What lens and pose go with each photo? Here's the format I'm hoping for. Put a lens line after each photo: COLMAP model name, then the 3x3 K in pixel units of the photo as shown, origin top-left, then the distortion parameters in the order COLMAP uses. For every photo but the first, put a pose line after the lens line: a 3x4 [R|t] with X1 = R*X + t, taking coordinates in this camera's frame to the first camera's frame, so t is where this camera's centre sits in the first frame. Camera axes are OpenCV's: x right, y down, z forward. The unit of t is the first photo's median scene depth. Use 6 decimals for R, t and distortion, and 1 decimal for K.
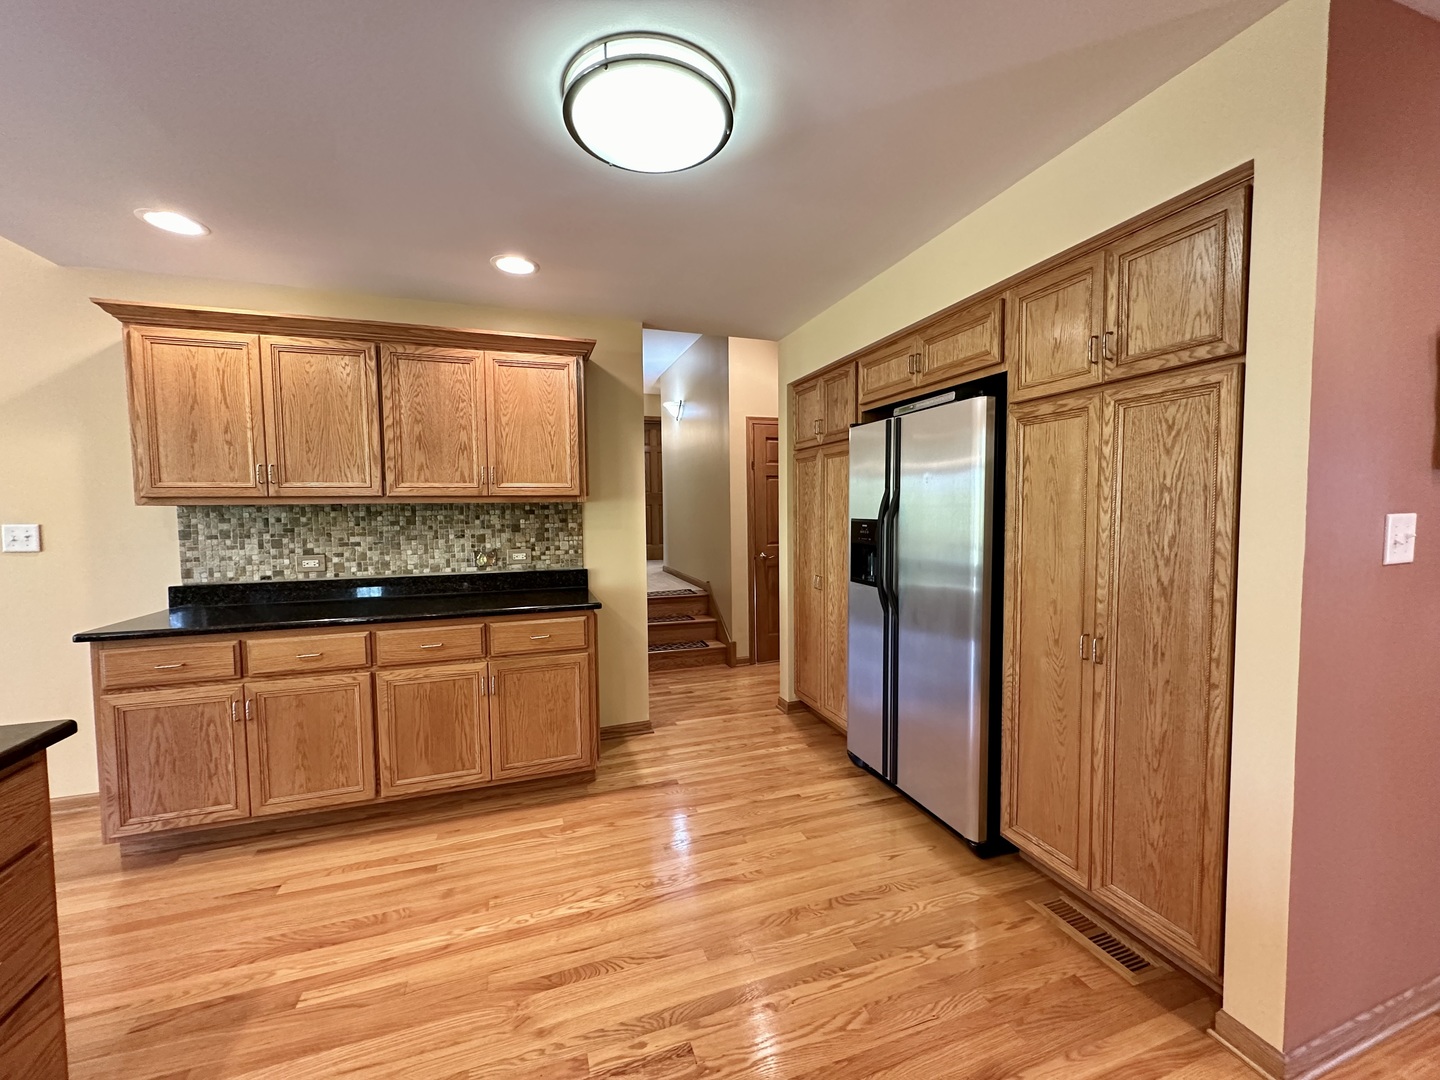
lens RADIAL K [[572.5, 0, 720.0], [0, 572.5, 540.0], [0, 0, 1]] dist [-0.000567, -0.000046]
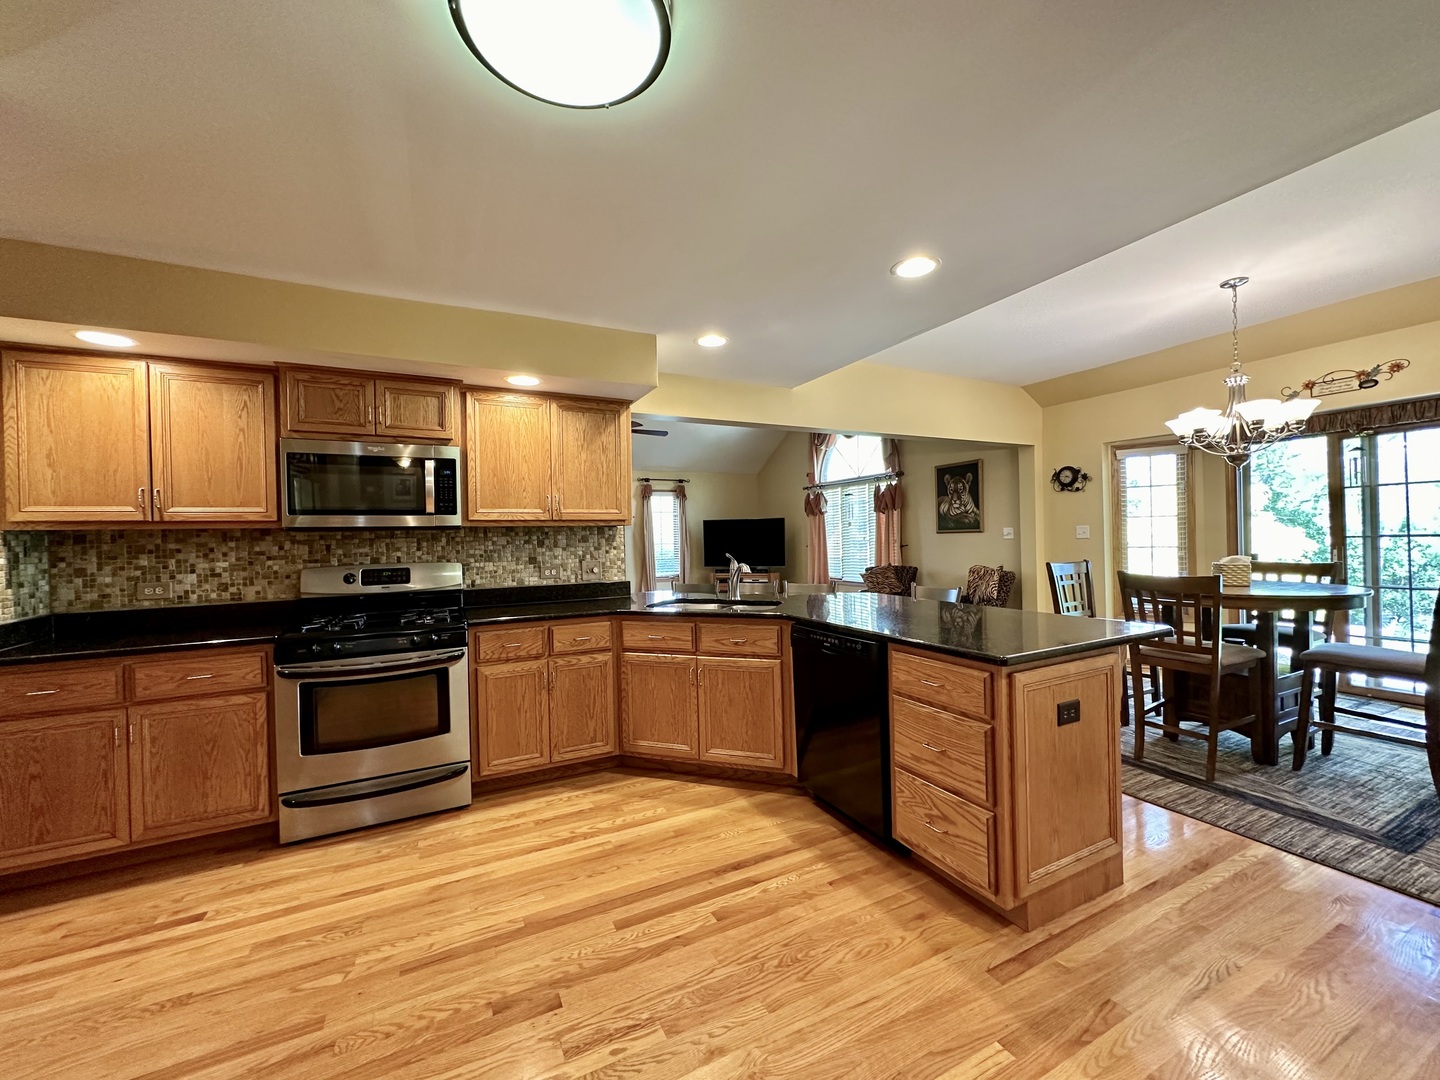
lens RADIAL K [[572.5, 0, 720.0], [0, 572.5, 540.0], [0, 0, 1]] dist [-0.000567, -0.000046]
pose [[-0.990525, 0.037125, -0.132222, -0.198685], [0.028862, 0.997541, 0.063872, -0.066156], [0.134268, 0.059451, -0.989160, 1.770743]]
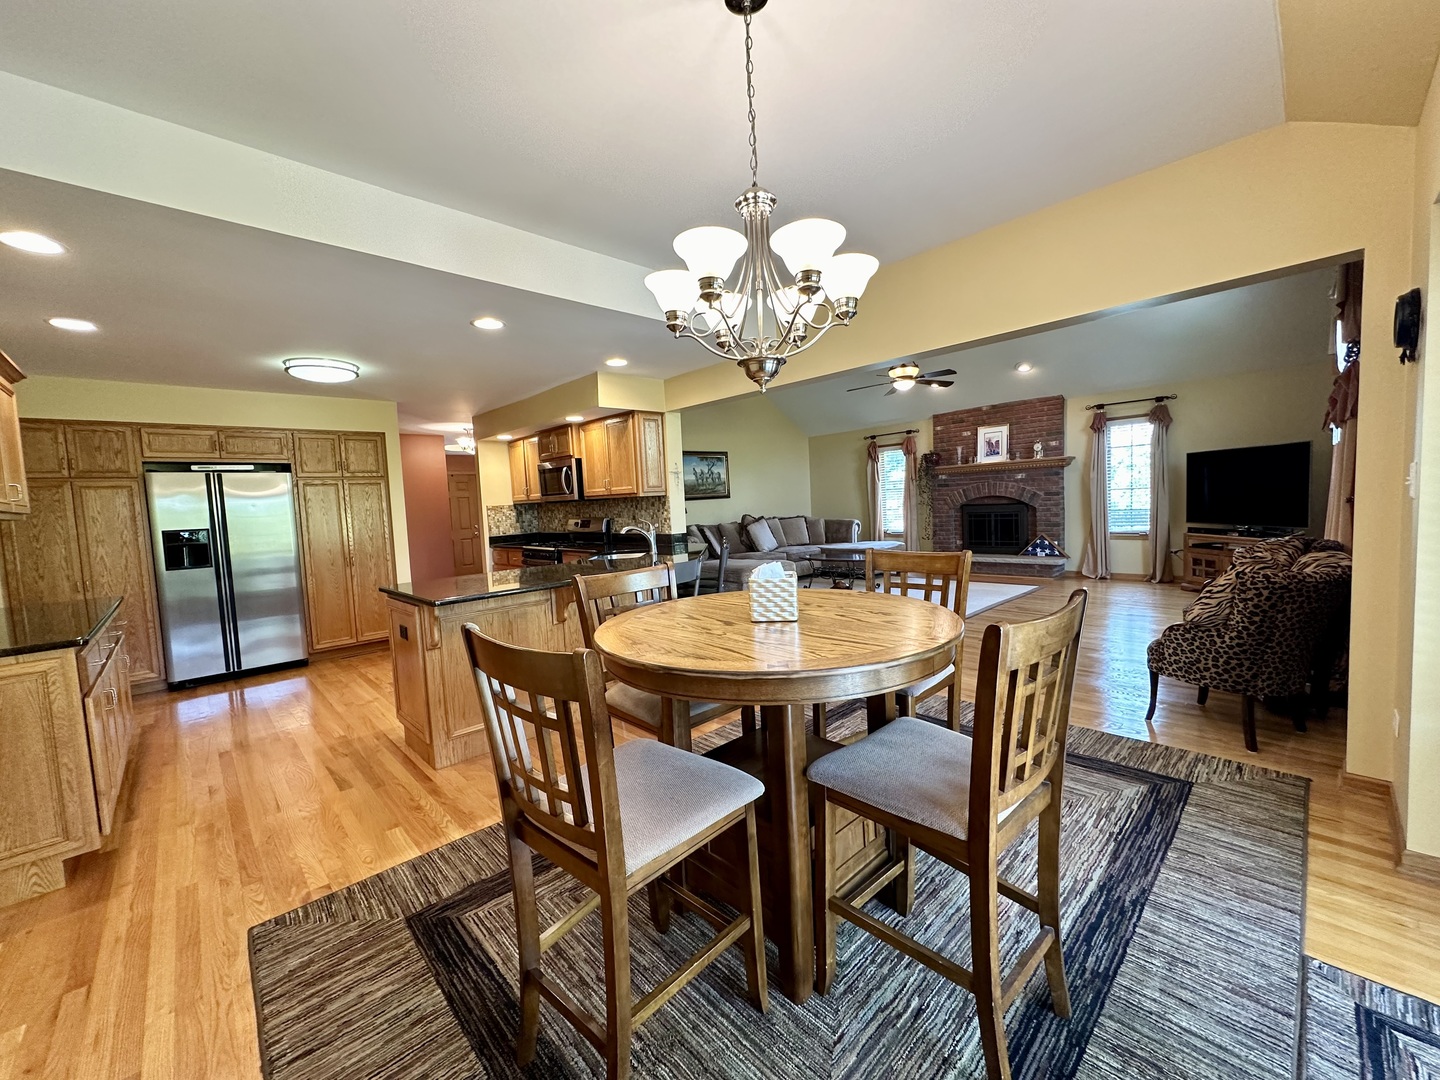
lens RADIAL K [[572.5, 0, 720.0], [0, 572.5, 540.0], [0, 0, 1]] dist [-0.000567, -0.000046]
pose [[-0.409129, -0.029028, 0.912014, -3.288350], [0.106538, 0.991138, 0.079340, 0.044239], [-0.906235, 0.129624, -0.402411, 0.466257]]
